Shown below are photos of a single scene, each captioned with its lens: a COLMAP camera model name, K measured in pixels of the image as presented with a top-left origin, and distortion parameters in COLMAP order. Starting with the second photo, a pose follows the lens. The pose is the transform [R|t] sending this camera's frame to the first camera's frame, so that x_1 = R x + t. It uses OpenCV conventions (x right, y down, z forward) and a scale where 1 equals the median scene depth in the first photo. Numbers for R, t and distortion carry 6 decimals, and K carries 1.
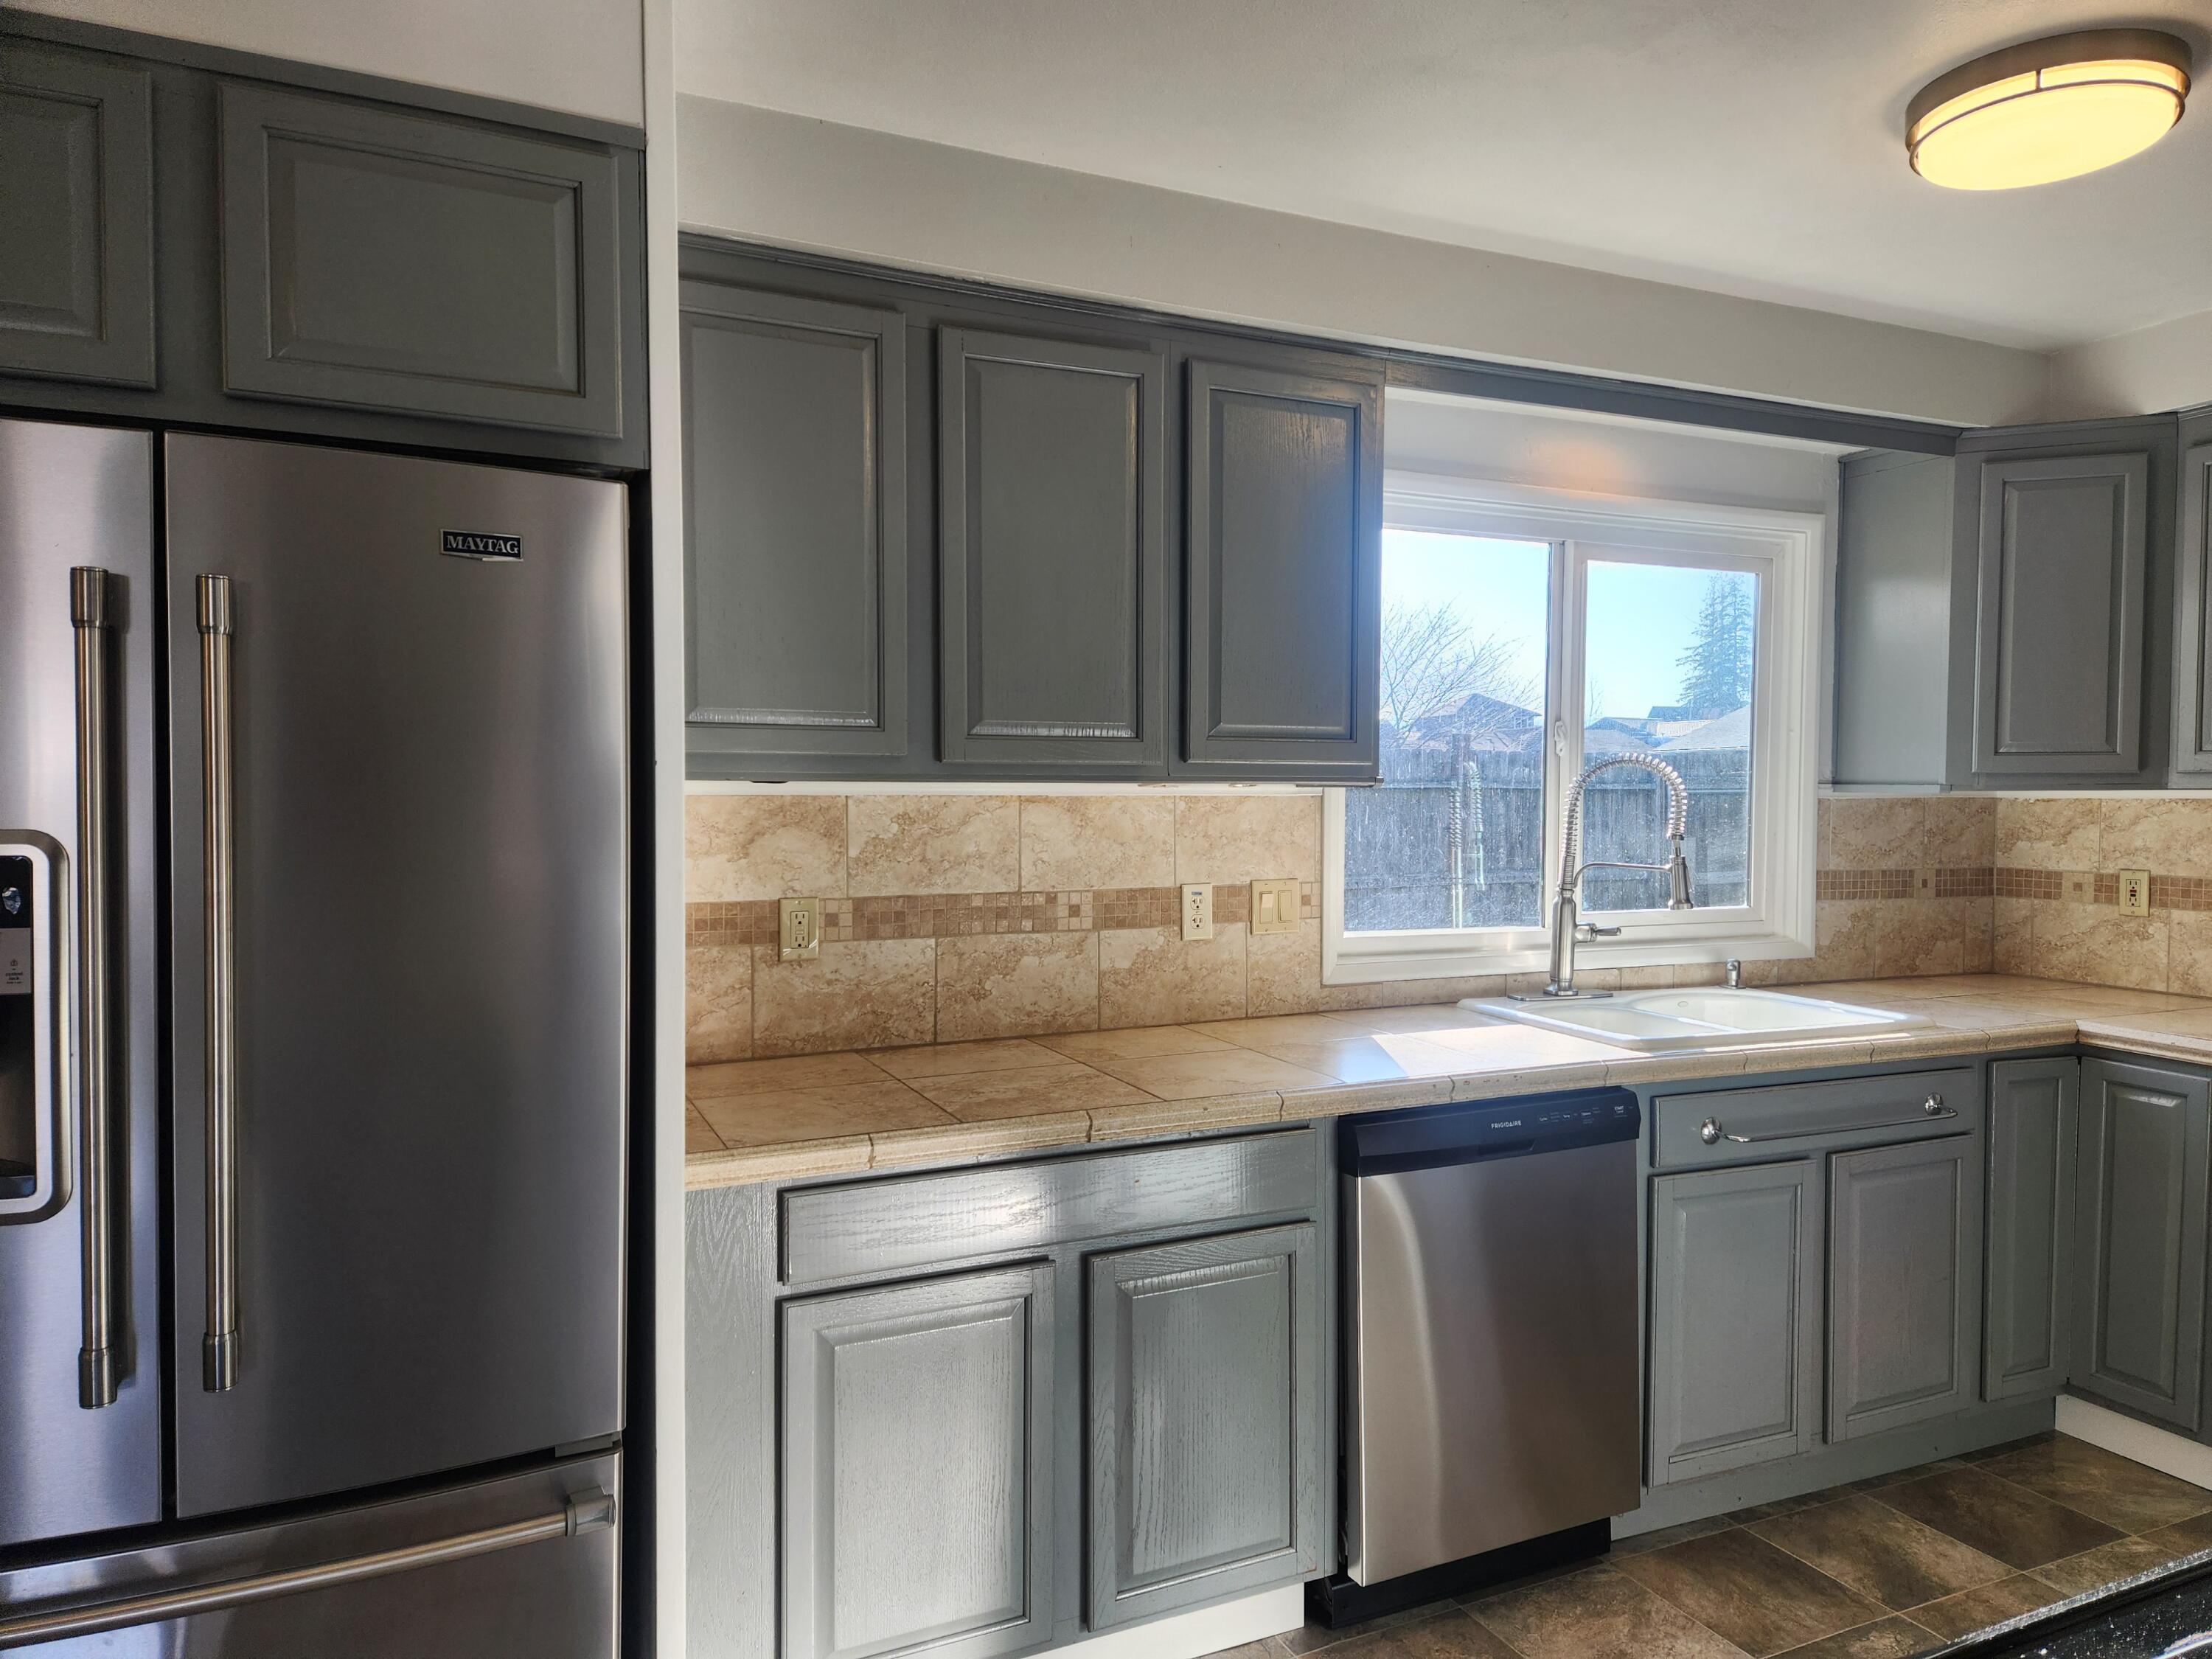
lens RADIAL K [[1471.9, 0, 1115.4], [0, 1471.9, 821.3], [0, 0, 1]] dist [0.085770, -0.074184]
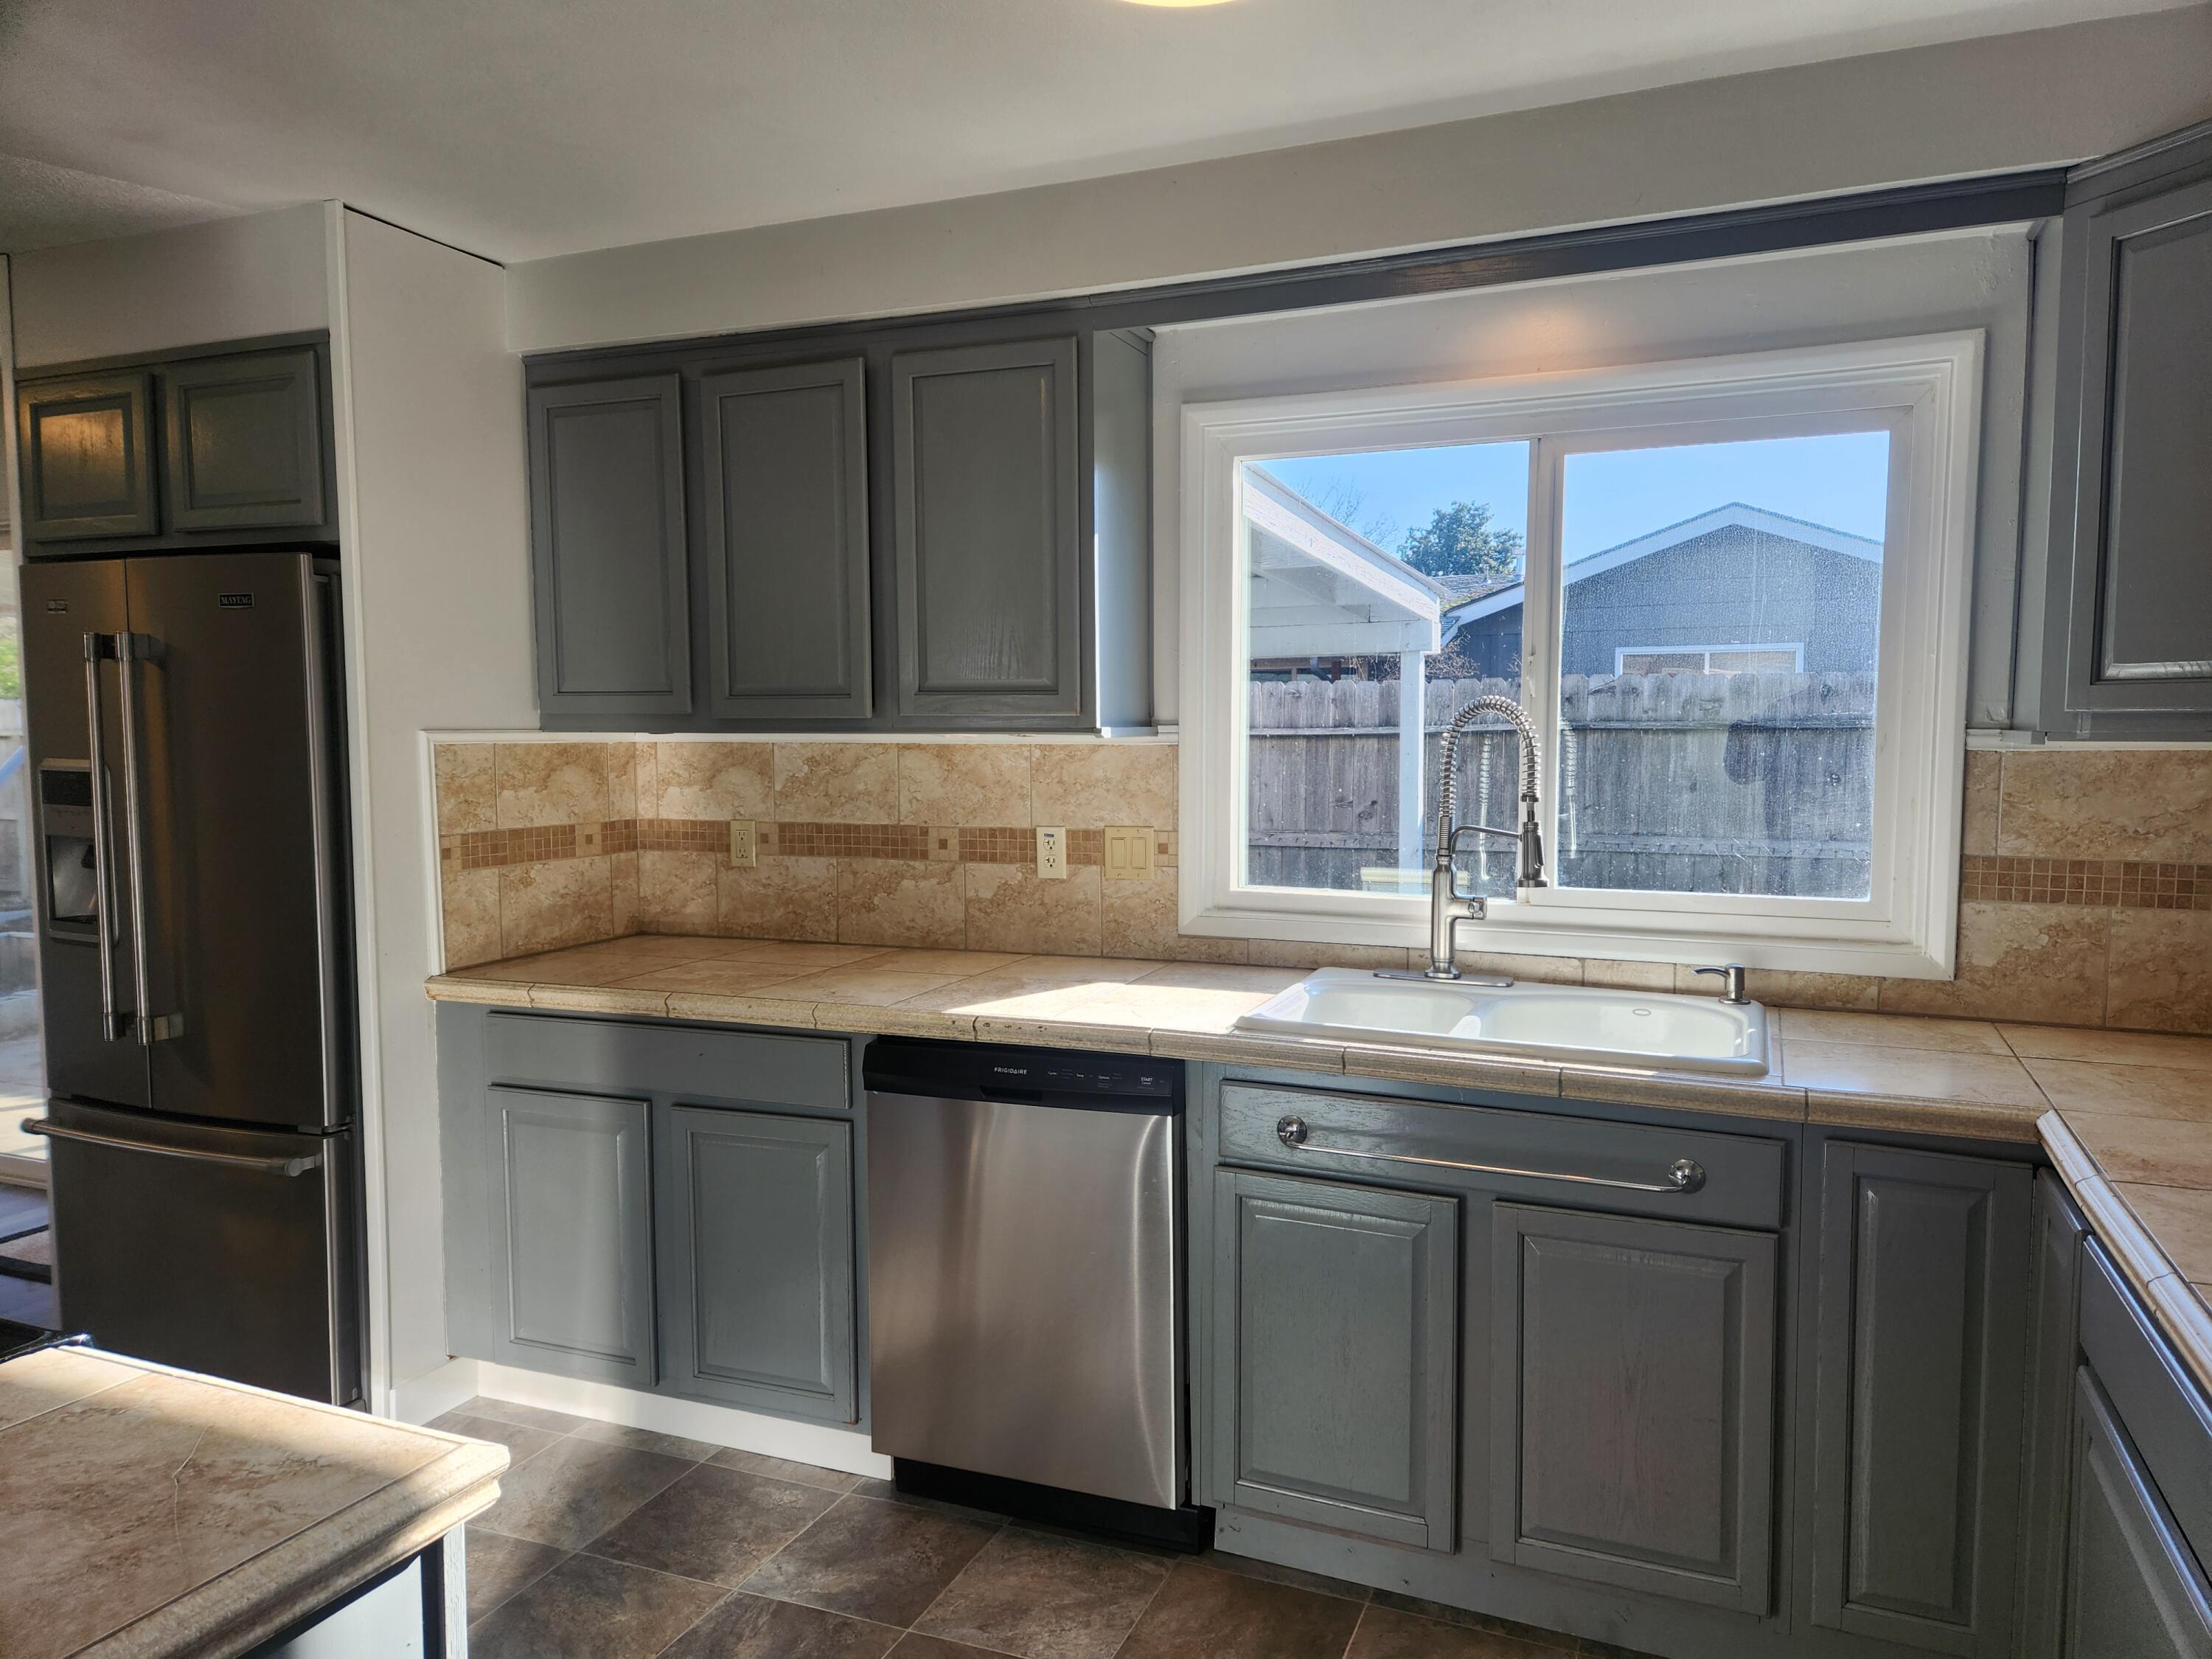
lens RADIAL K [[1471.9, 0, 1161.0], [0, 1471.9, 811.0], [0, 0, 1]] dist [0.085770, -0.074184]
pose [[0.682949, 0.039346, -0.729406, 0.921310], [-0.012018, 0.999018, 0.042638, -0.015926], [0.730368, -0.020353, 0.682751, 0.335499]]
